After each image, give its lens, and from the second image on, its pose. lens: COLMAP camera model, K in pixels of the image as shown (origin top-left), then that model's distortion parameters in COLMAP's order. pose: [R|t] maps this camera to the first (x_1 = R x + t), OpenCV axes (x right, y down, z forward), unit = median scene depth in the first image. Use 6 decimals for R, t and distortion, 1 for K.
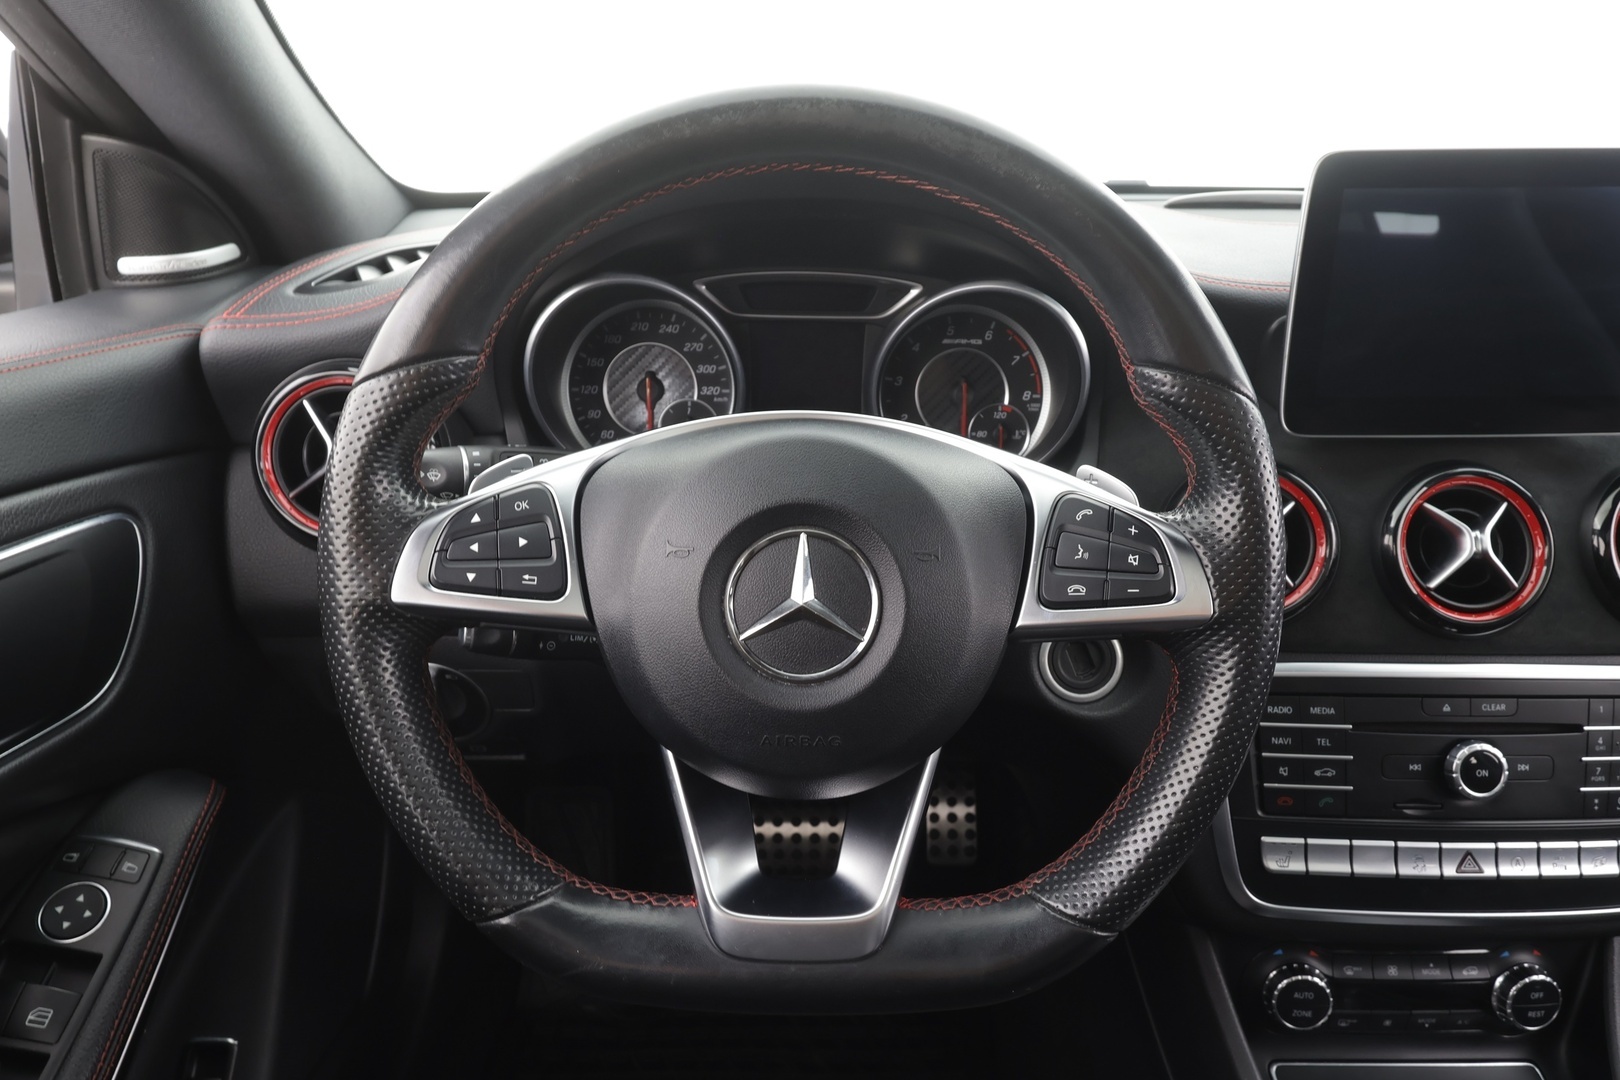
lens RADIAL K [[1061.6, 0, 810.0], [0, 1061.6, 540.0], [0, 0, 1]] dist [0.001346, 0.000622]
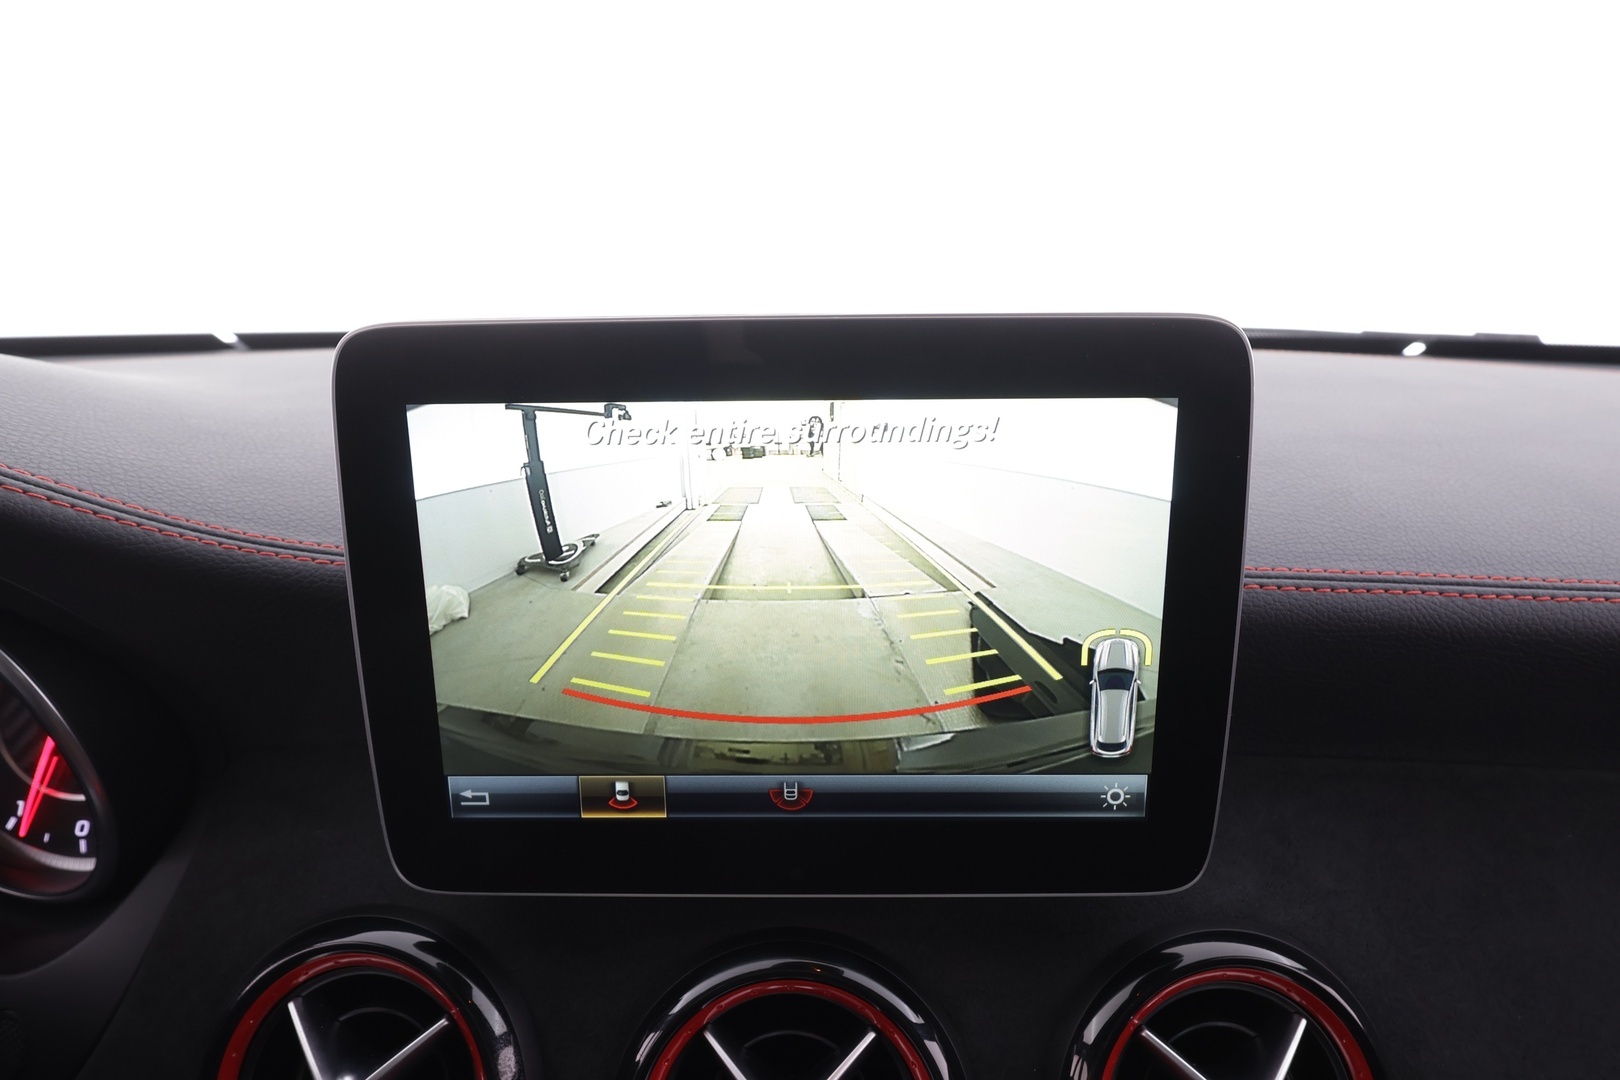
lens RADIAL K [[975.1, 0, 810.0], [0, 975.1, 540.0], [0, 0, 1]] dist [0.007289, 0.001646]
pose [[0.987723, 0.005859, -0.156107, 0.703416], [-0.016062, 0.997809, -0.064180, -0.237000], [0.155389, 0.065899, 0.985653, 0.533029]]
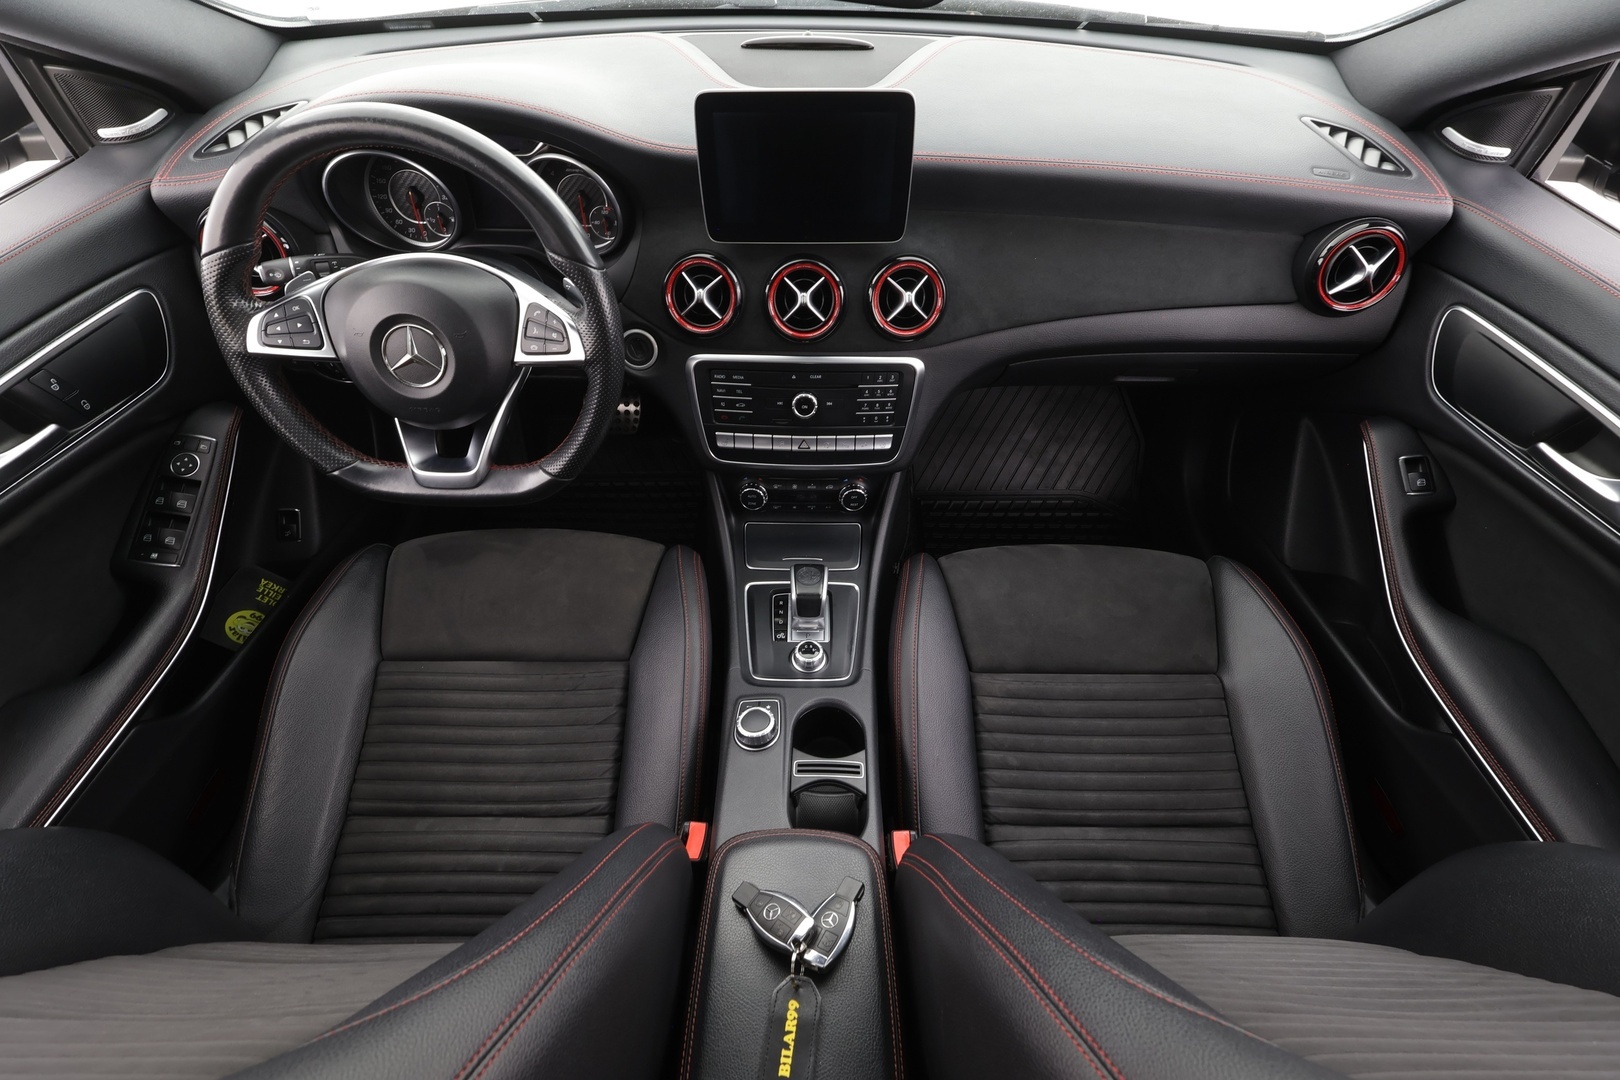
lens RADIAL K [[748.0, 0, 810.0], [0, 748.0, 540.0], [0, 0, 1]] dist [-0.004721, 0.001316]
pose [[0.999905, 0.009513, -0.009934, 0.656197], [-0.003709, 0.881982, 0.471268, -0.268414], [0.013245, -0.471187, 0.881934, -0.501354]]
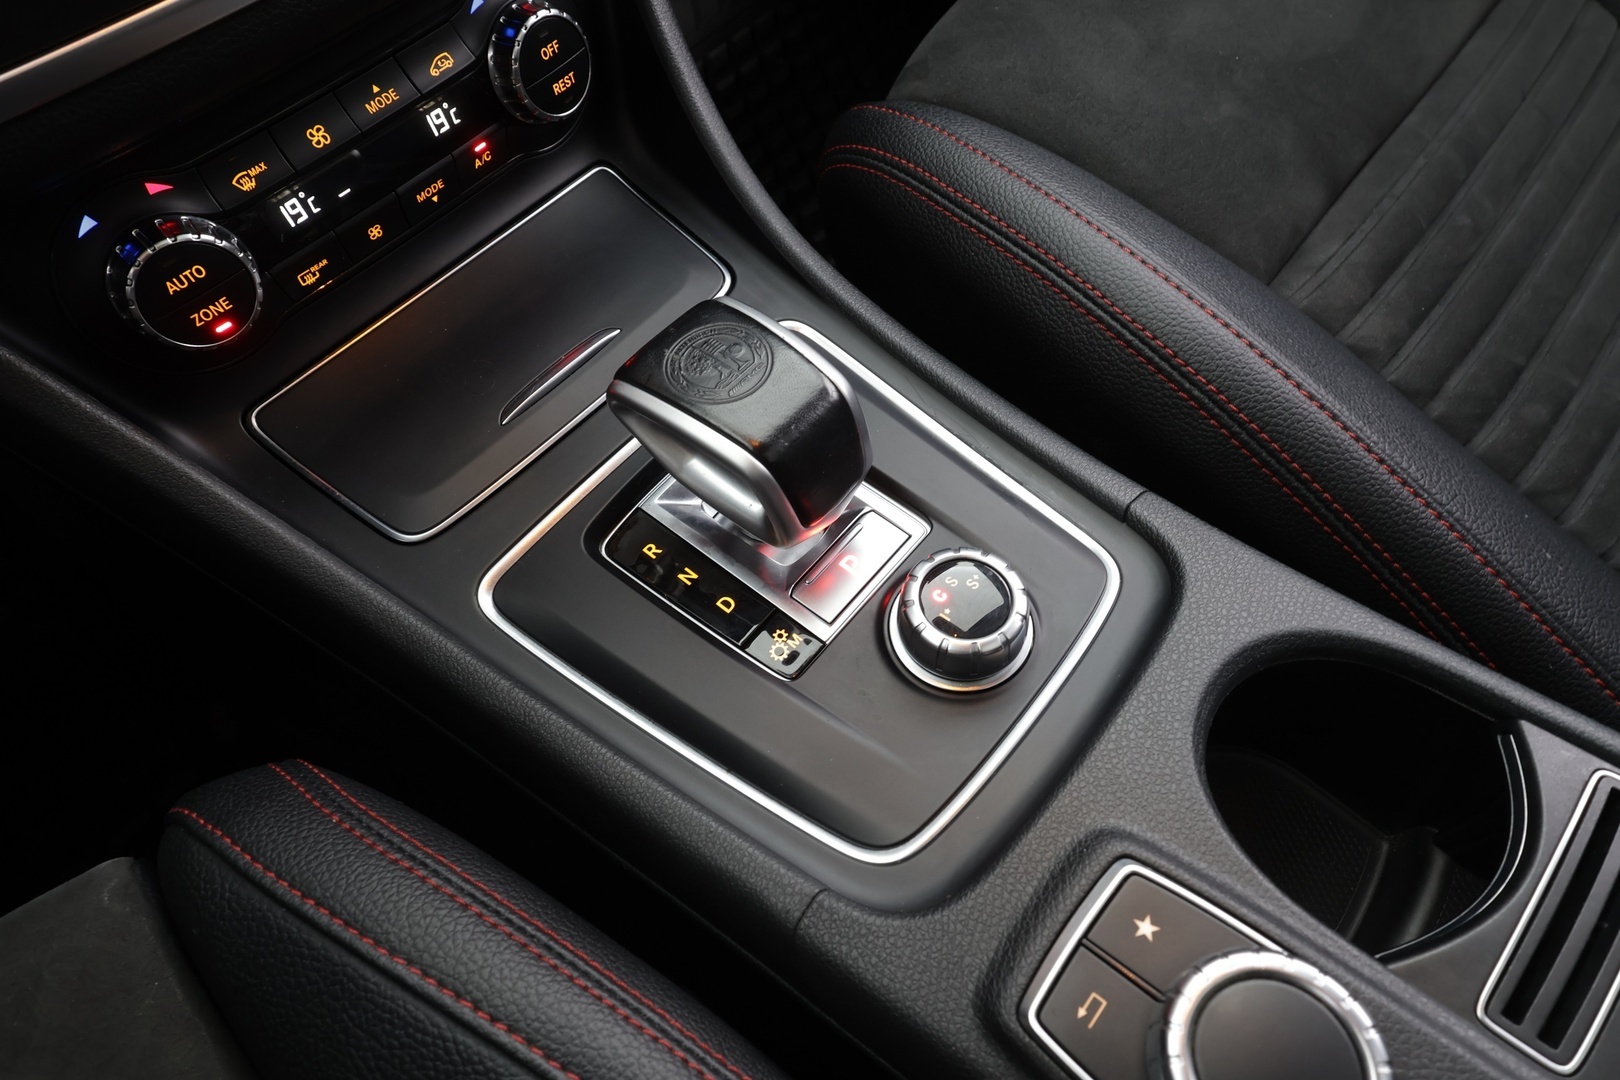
lens RADIAL K [[975.1, 0, 810.0], [0, 975.1, 540.0], [0, 0, 1]] dist [0.007289, 0.001646]
pose [[0.649921, -0.661653, 0.373922, 0.438159], [0.267396, 0.659619, 0.702426, 0.293202], [-0.711408, -0.356536, 0.605624, 0.529901]]
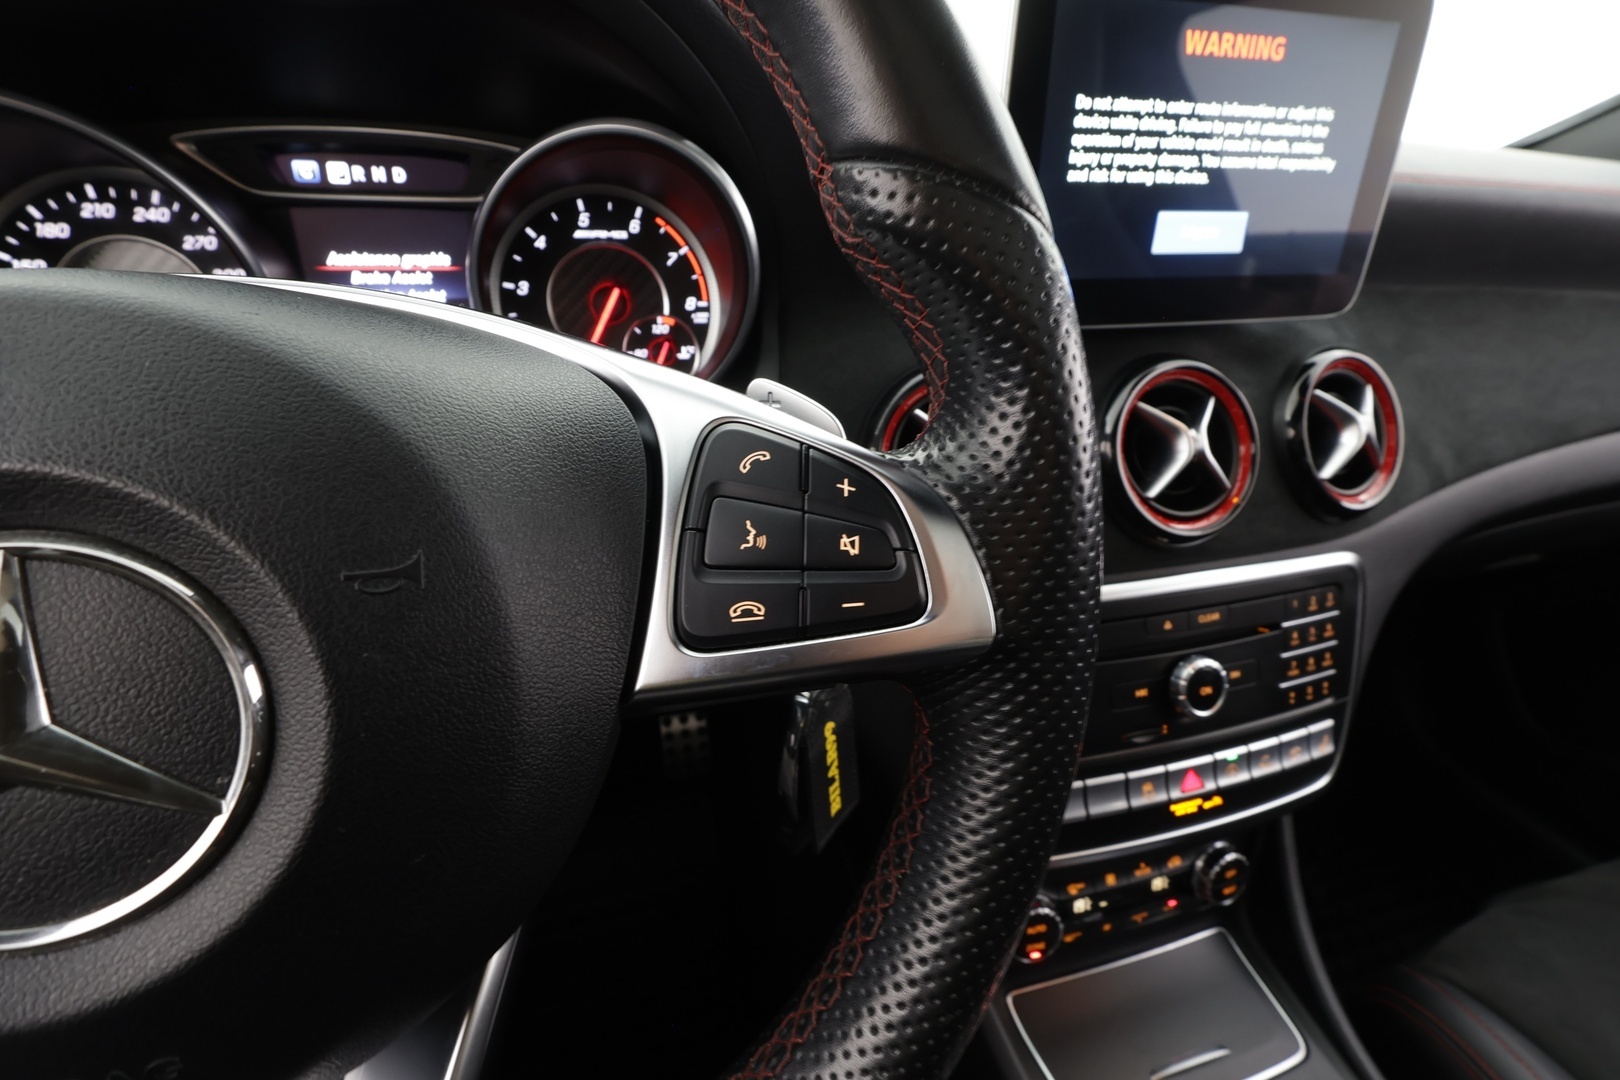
lens RADIAL K [[763.2, 0, 810.0], [0, 763.2, 540.0], [0, 0, 1]] dist [0.001098, 0.001171]
pose [[0.956038, -0.112439, 0.270829, 0.132366], [0.082641, 0.989442, 0.119055, -0.020663], [-0.281356, -0.091440, 0.955237, 0.464323]]
